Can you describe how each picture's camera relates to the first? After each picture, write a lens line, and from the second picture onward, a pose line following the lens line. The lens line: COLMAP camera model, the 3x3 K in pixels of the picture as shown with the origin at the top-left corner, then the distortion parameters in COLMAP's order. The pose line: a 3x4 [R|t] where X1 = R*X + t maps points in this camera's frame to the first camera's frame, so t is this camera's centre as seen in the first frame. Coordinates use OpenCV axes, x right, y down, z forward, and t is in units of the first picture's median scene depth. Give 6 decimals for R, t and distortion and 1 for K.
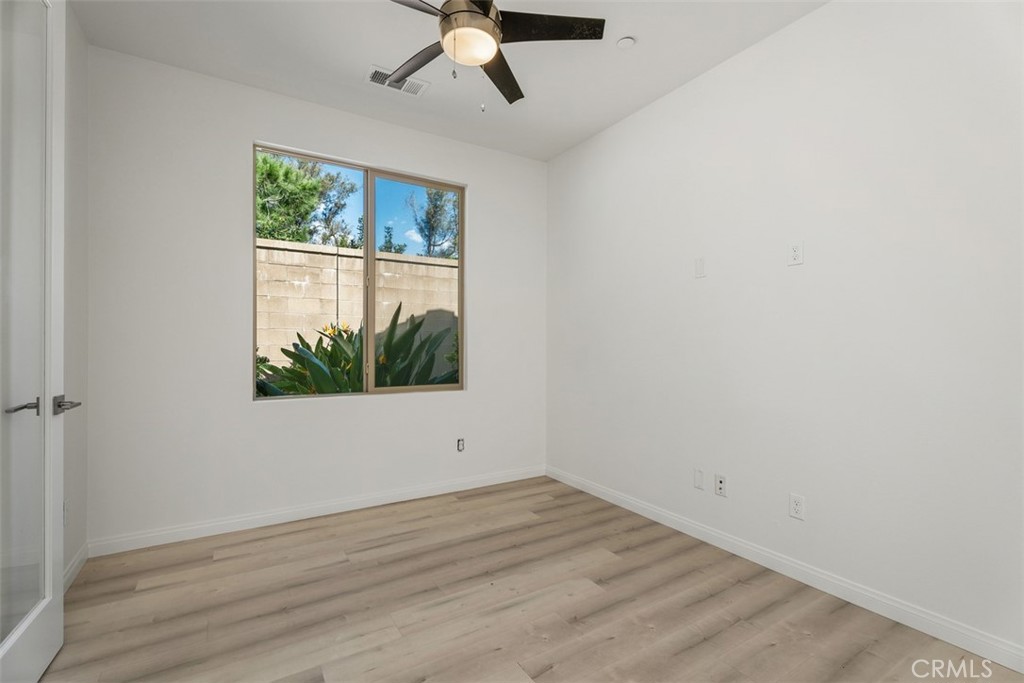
lens RADIAL K [[454.1, 0, 511.7], [0, 454.1, 338.9], [0, 0, 1]] dist [-0.001340, -0.000733]
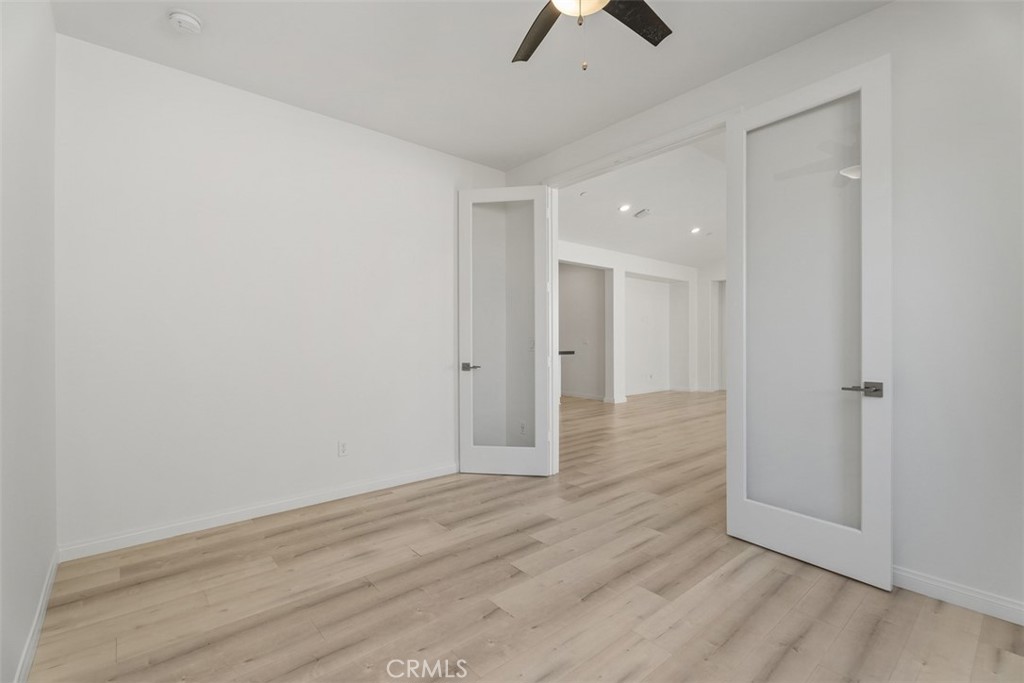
lens RADIAL K [[454.1, 0, 511.7], [0, 454.1, 338.9], [0, 0, 1]] dist [-0.001340, -0.000733]
pose [[-0.987509, -0.004045, -0.157510, 0.187037], [-0.002746, 0.999960, -0.008463, 0.017650], [0.157538, -0.007925, -0.987481, 1.987176]]
